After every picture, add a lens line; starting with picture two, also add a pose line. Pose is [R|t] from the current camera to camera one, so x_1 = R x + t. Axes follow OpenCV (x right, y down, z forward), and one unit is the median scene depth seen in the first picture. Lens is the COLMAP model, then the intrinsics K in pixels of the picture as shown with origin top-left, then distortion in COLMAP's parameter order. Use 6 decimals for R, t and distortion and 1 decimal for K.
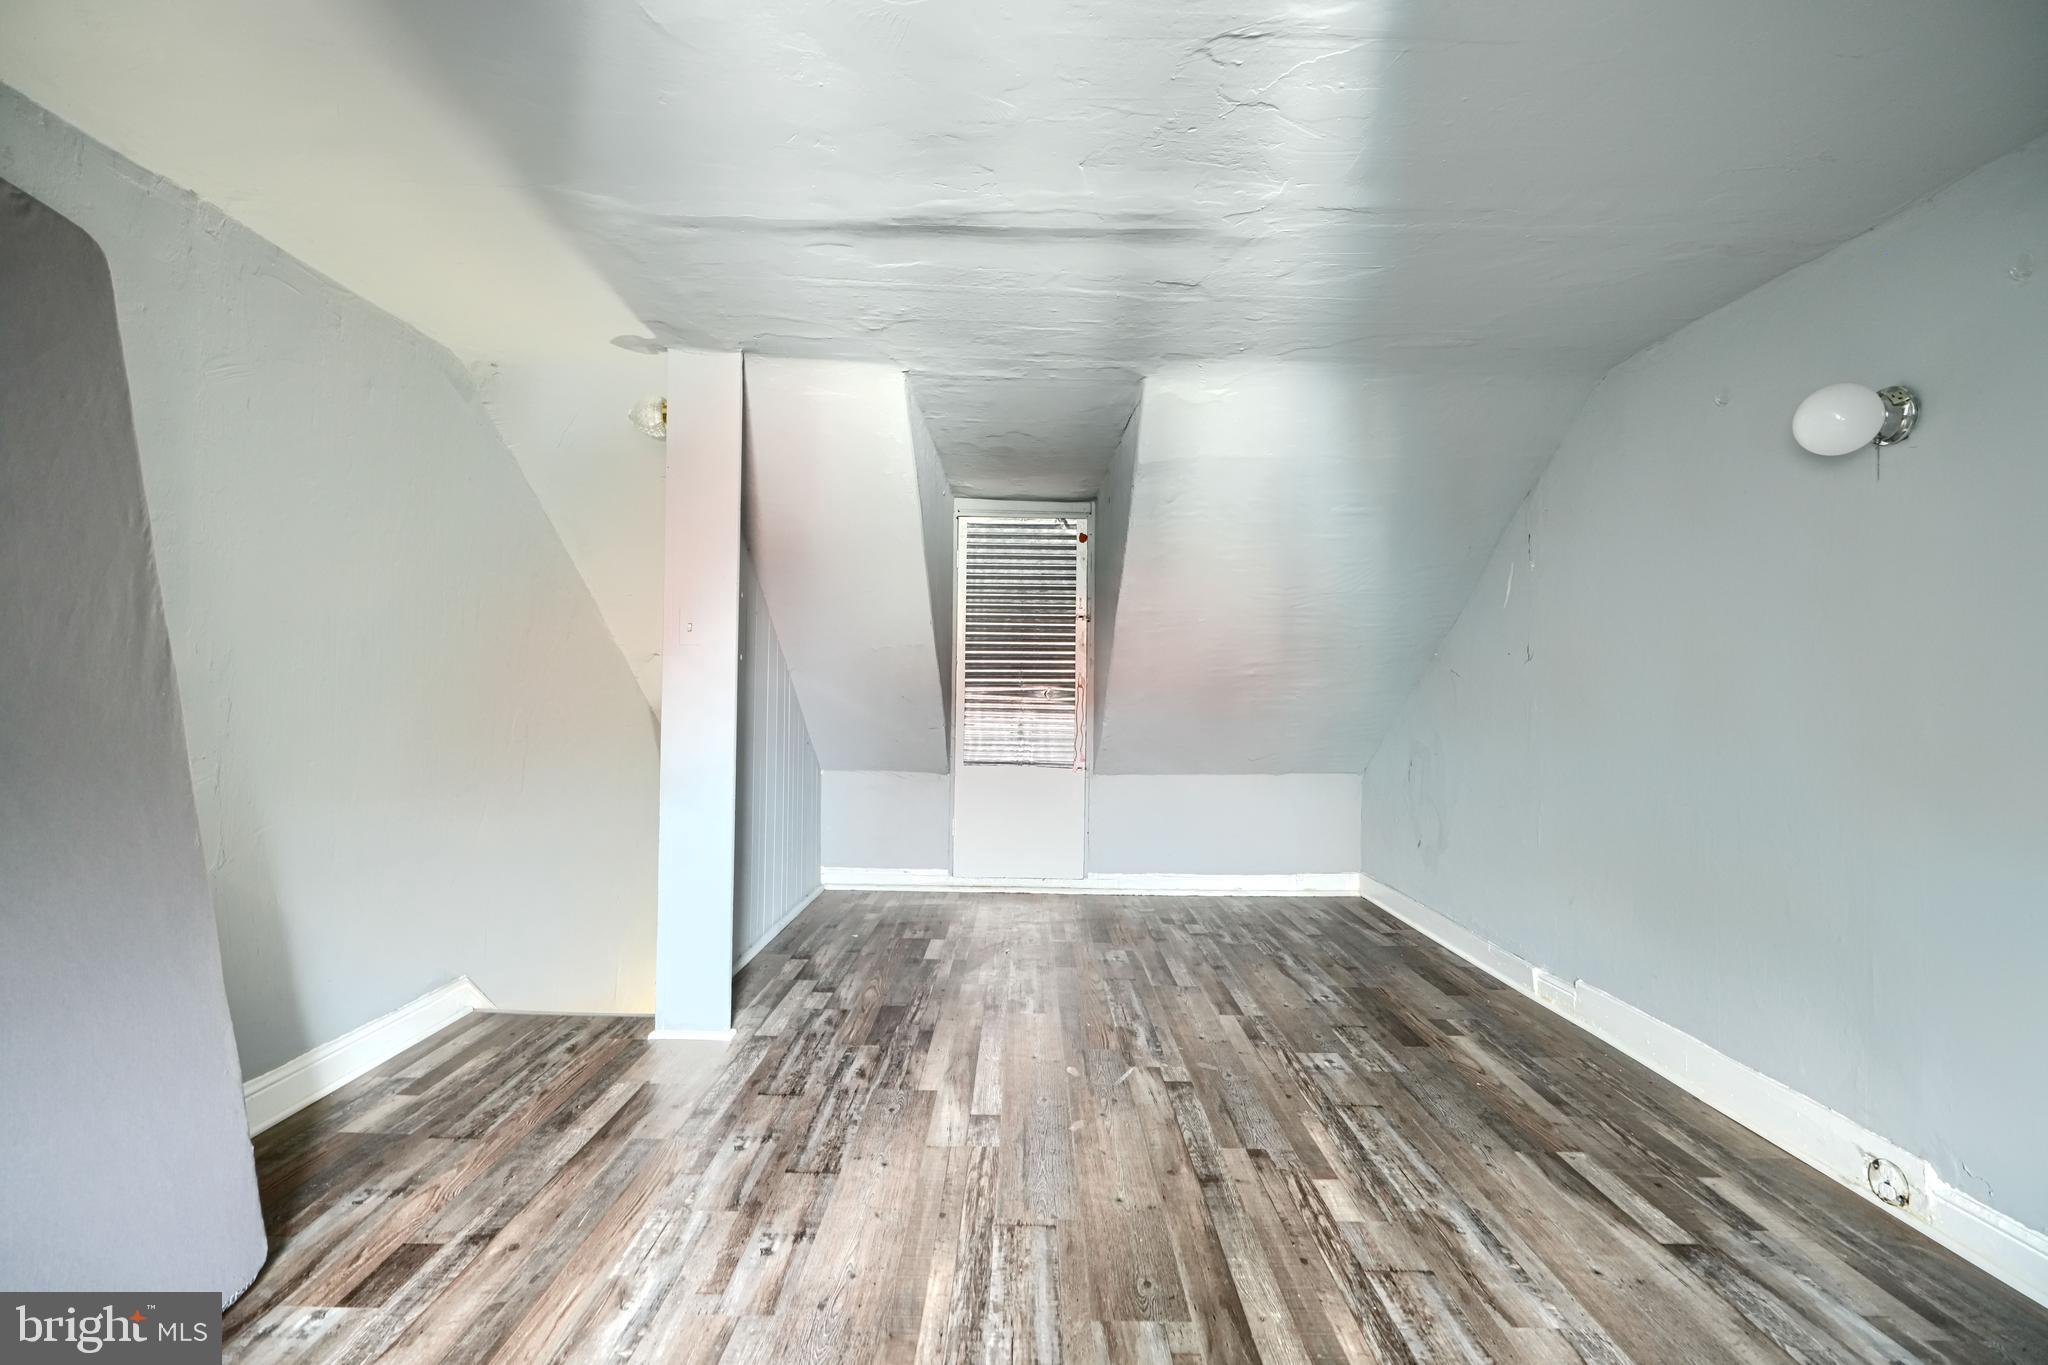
lens RADIAL K [[903.7, 0, 1024.0], [0, 903.7, 682.5], [0, 0, 1]] dist [-0.000327, 0.000153]
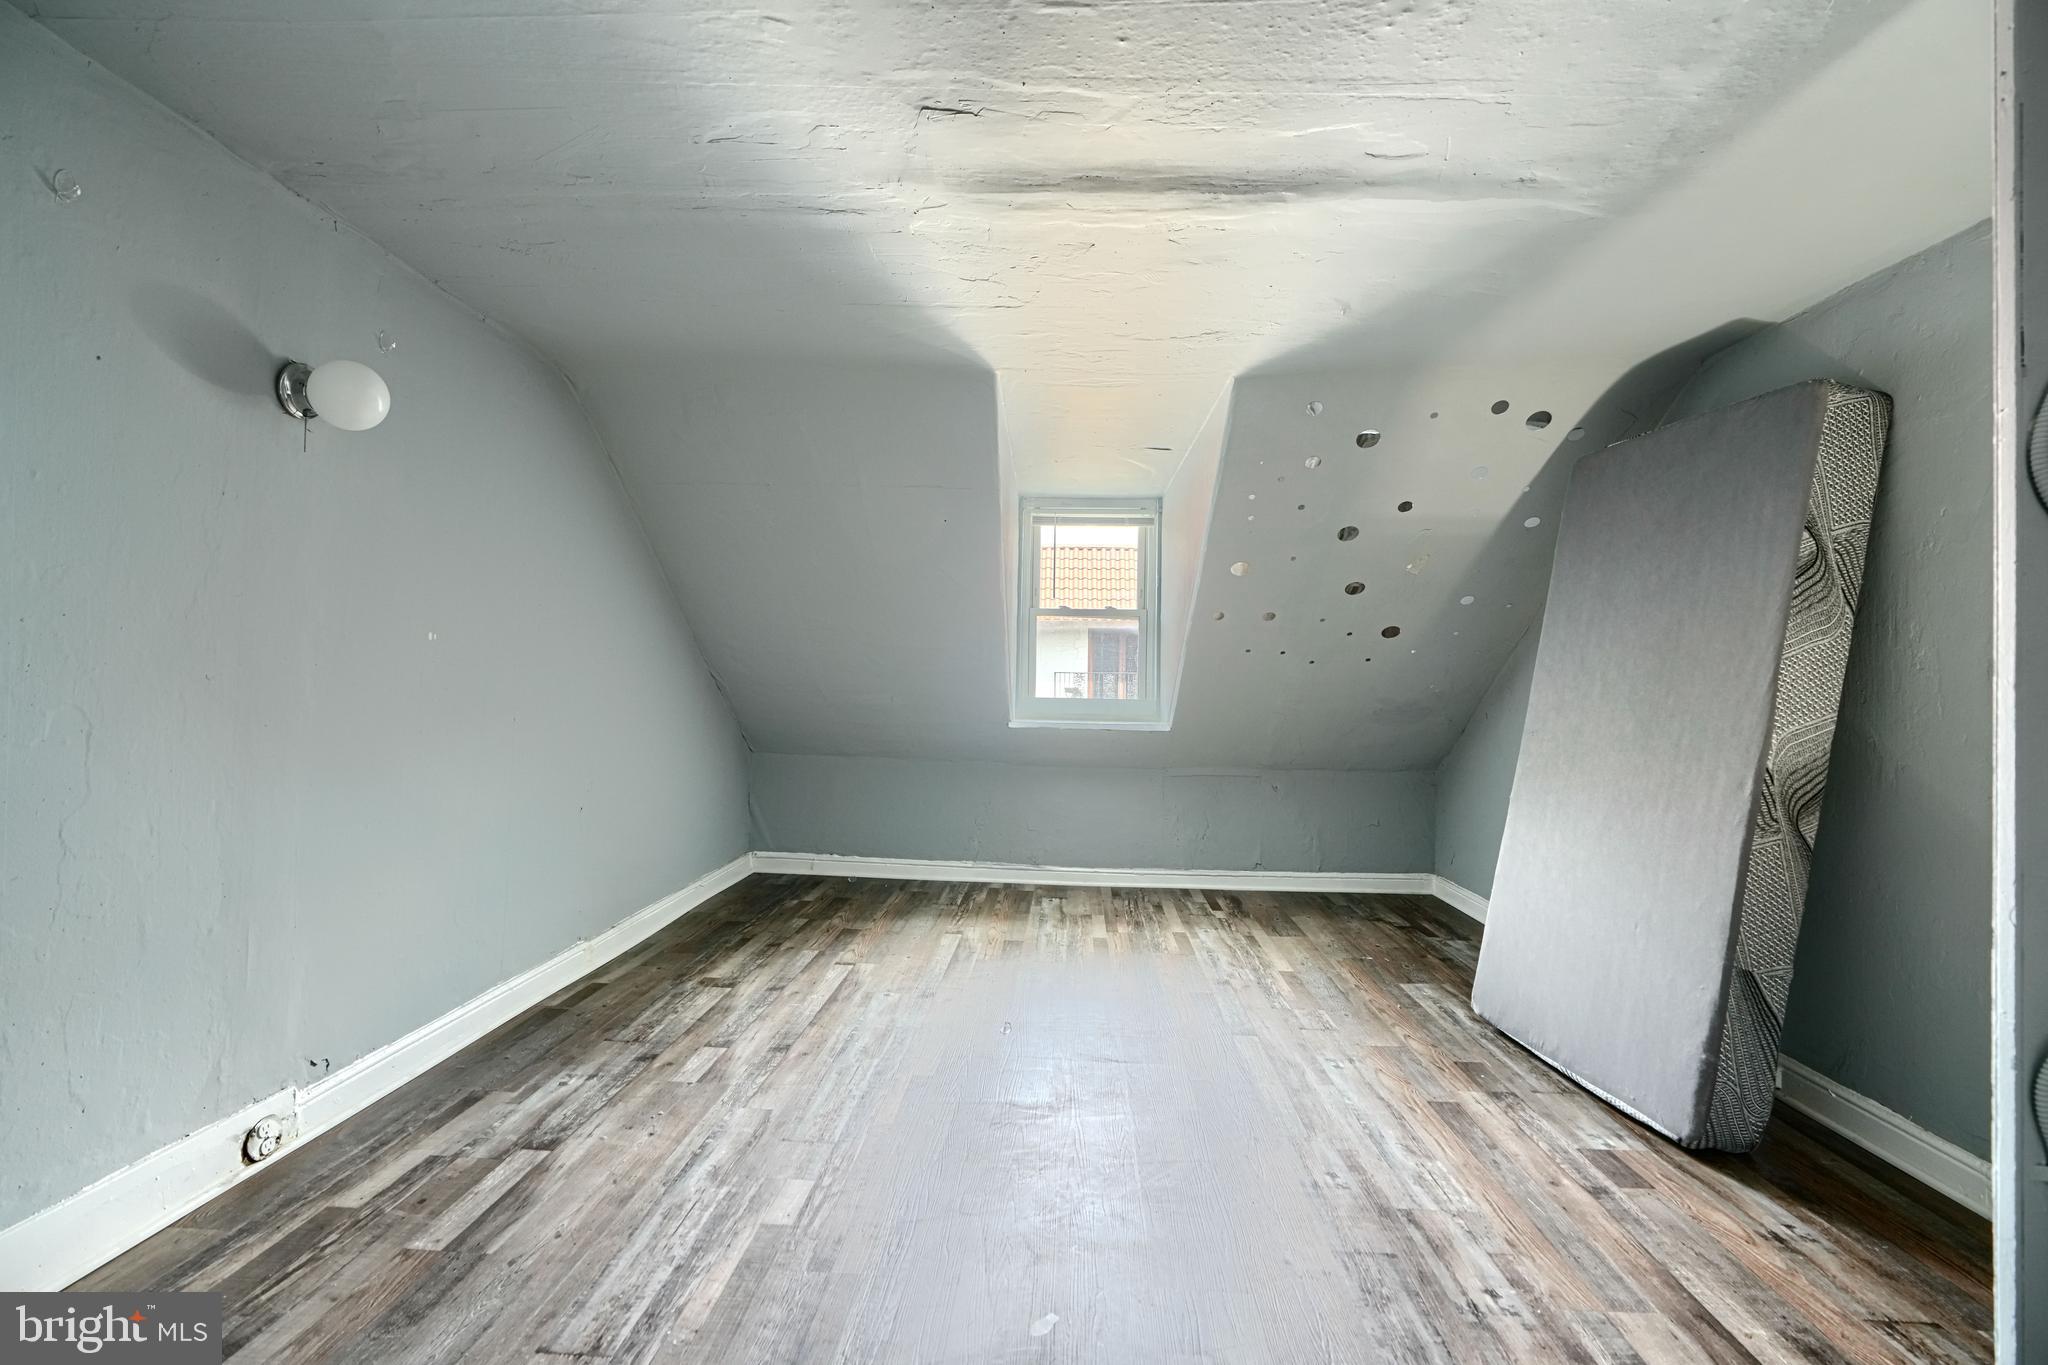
lens RADIAL K [[903.7, 0, 1024.0], [0, 903.7, 682.5], [0, 0, 1]] dist [-0.000327, 0.000153]
pose [[-0.998081, -0.034359, 0.051505, 0.067894], [-0.035151, 0.999276, -0.014542, 0.024218], [-0.050968, -0.016325, -0.998567, 2.017442]]
